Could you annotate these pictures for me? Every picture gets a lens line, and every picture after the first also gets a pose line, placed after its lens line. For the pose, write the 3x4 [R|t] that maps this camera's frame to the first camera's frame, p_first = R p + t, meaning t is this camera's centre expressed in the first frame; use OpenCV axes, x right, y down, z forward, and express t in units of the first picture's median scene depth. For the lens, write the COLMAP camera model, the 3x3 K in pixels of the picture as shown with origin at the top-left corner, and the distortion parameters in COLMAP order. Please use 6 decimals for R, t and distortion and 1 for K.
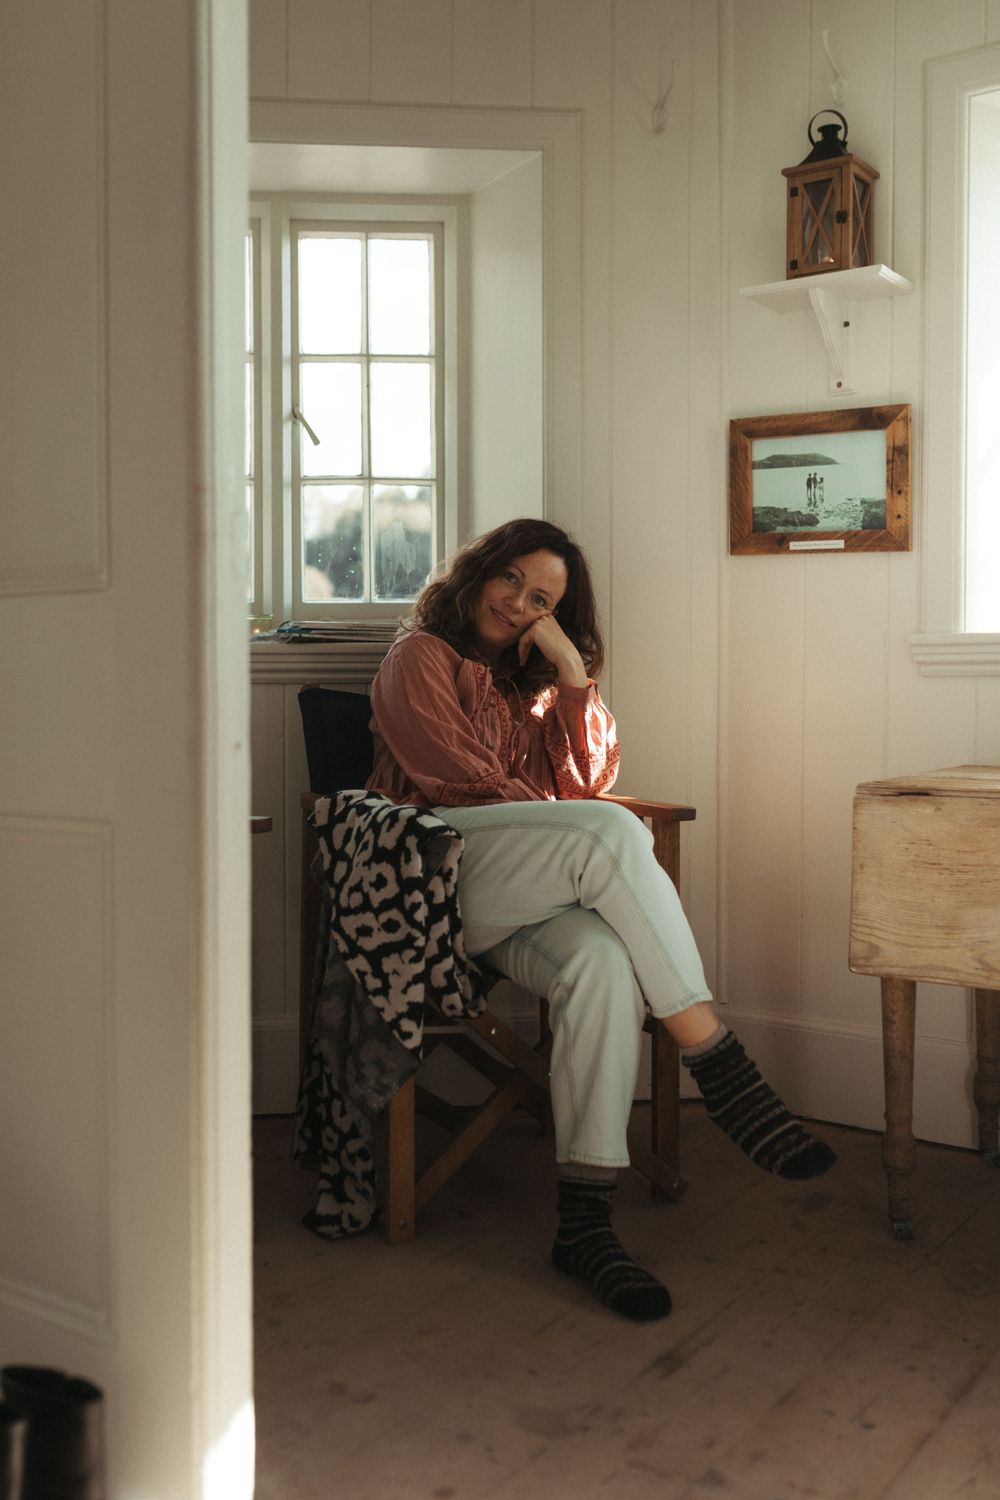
lens RADIAL K [[1435.4, 0, 500.0], [0, 1435.4, 750.0], [0, 0, 1]] dist [0.004431, 0.001587]
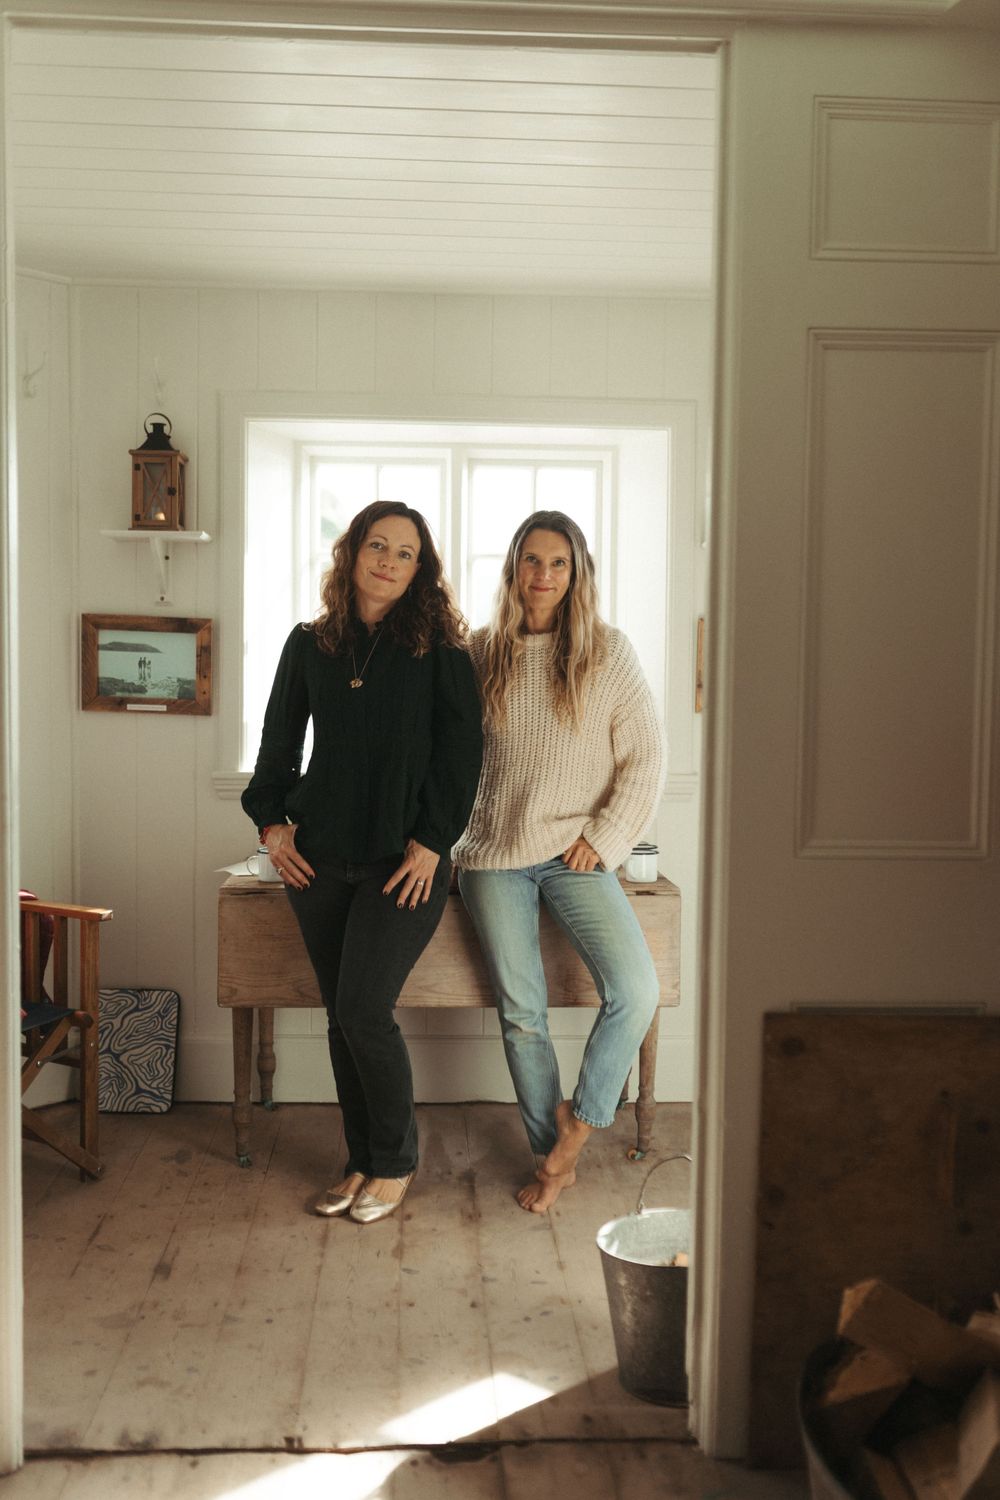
lens RADIAL K [[1341.7, 0, 500.0], [0, 1341.7, 750.0], [0, 0, 1]] dist [-0.000274, -0.001444]
pose [[0.765804, -0.017709, 0.642831, -0.385082], [-0.002041, 0.999549, 0.029967, -0.144129], [-0.643071, -0.024261, 0.765422, -0.271627]]
